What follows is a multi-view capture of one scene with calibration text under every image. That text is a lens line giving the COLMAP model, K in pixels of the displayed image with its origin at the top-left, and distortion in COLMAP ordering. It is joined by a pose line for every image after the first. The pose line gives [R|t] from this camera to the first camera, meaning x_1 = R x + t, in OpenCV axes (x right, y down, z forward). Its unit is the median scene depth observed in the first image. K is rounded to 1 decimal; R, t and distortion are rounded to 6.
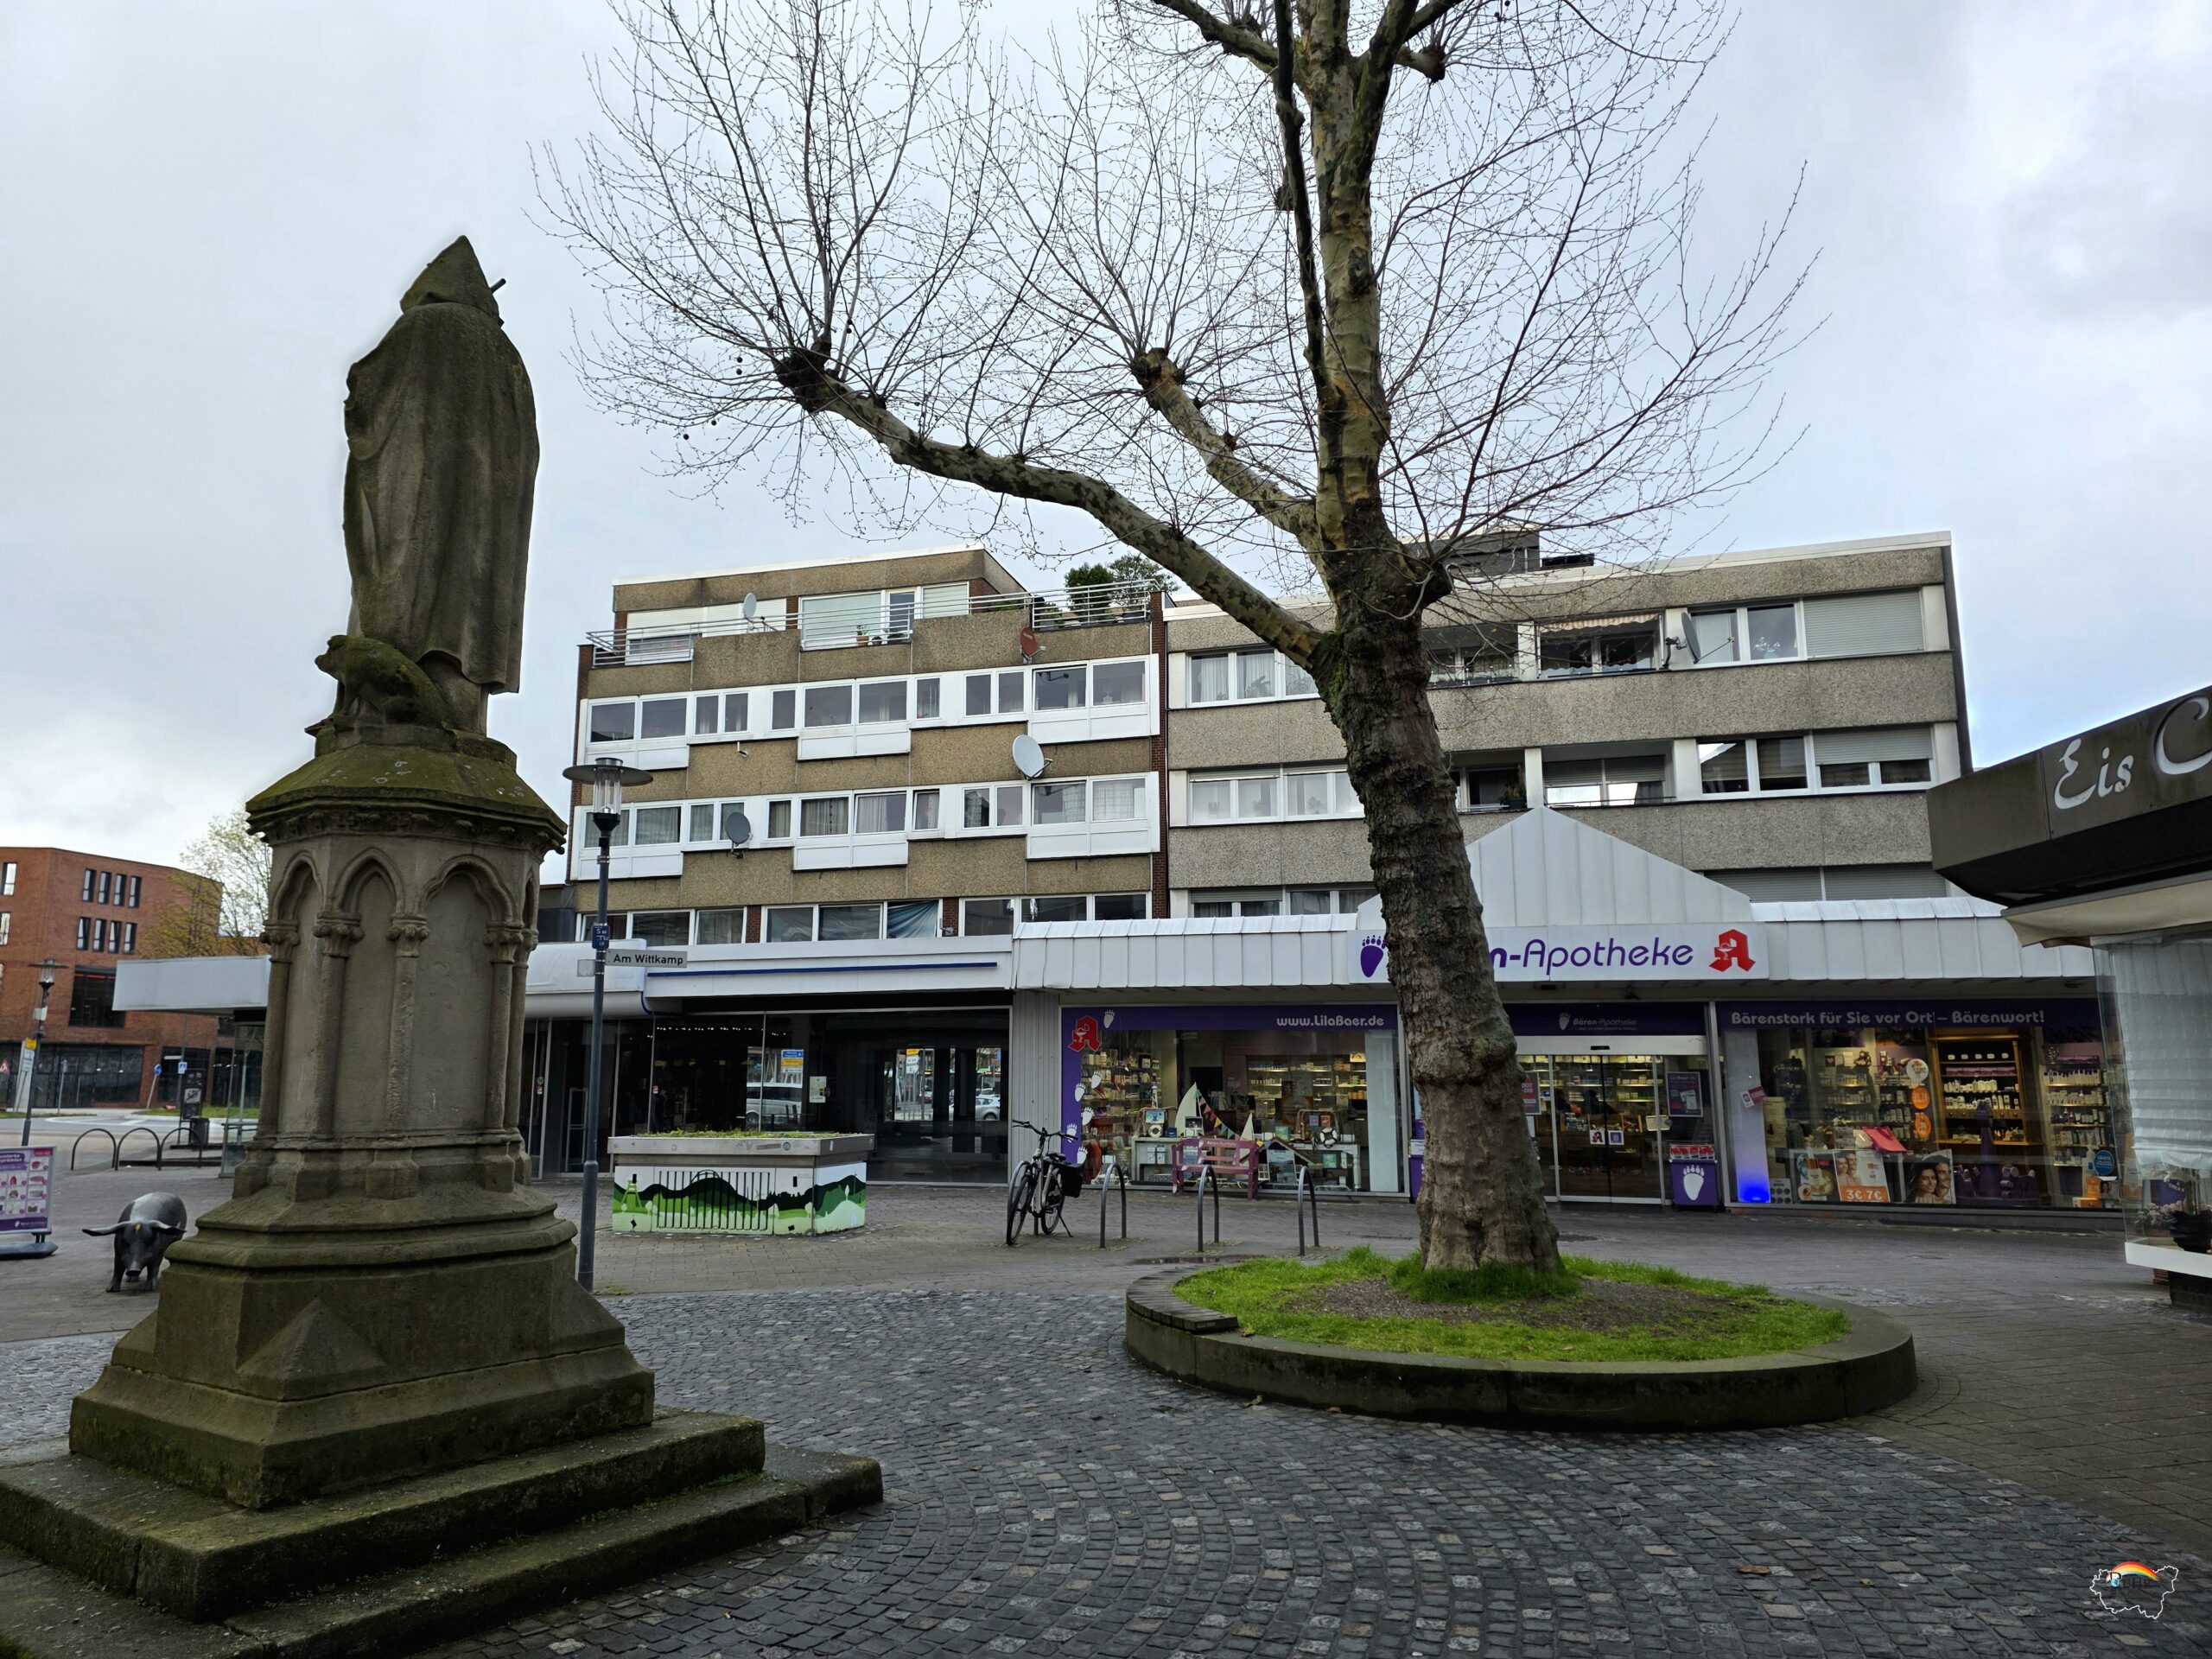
lens RADIAL K [[1468.1, 0, 1101.3], [0, 1468.1, 836.2], [0, 0, 1]] dist [0.085095, -0.086295]
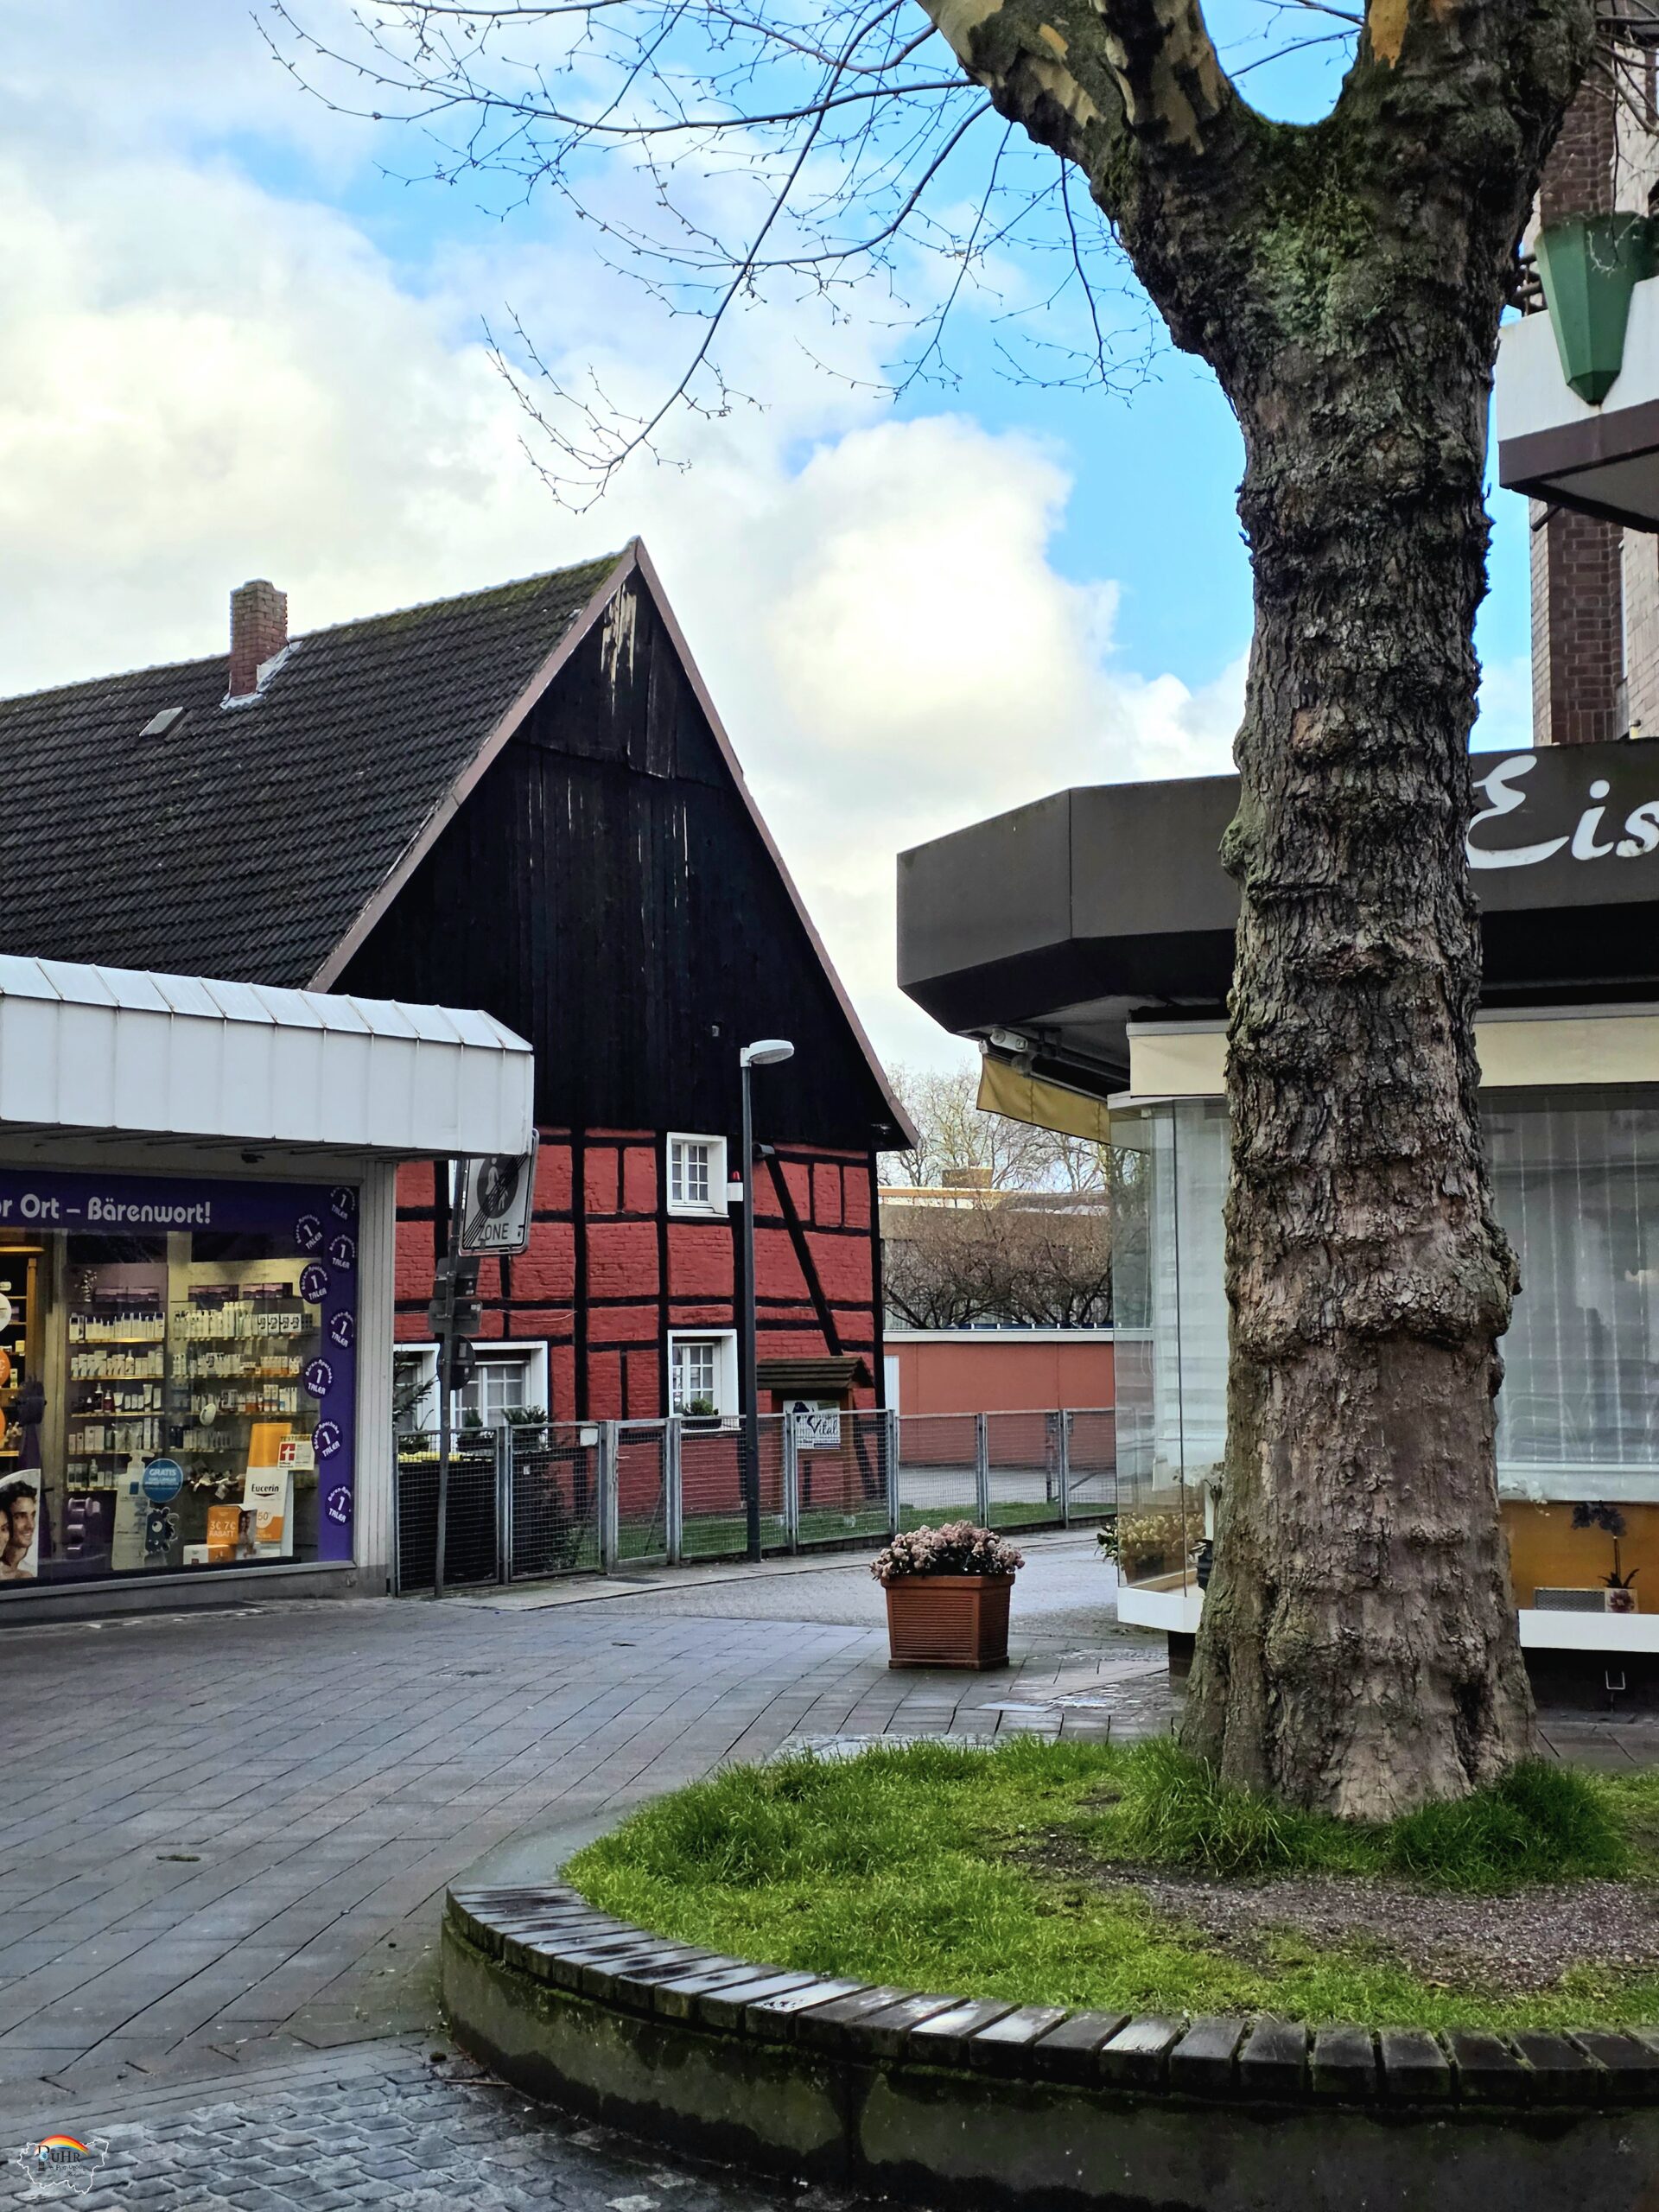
lens RADIAL K [[2925.4, 0, 751.0], [0, 2925.4, 1049.1], [0, 0, 1]] dist [0.301869, -1.258859]
pose [[0.381646, 0.088863, 0.920027, -0.236679], [-0.147704, 0.988440, -0.034200, 0.059814], [-0.912431, -0.122840, 0.390360, 0.357182]]
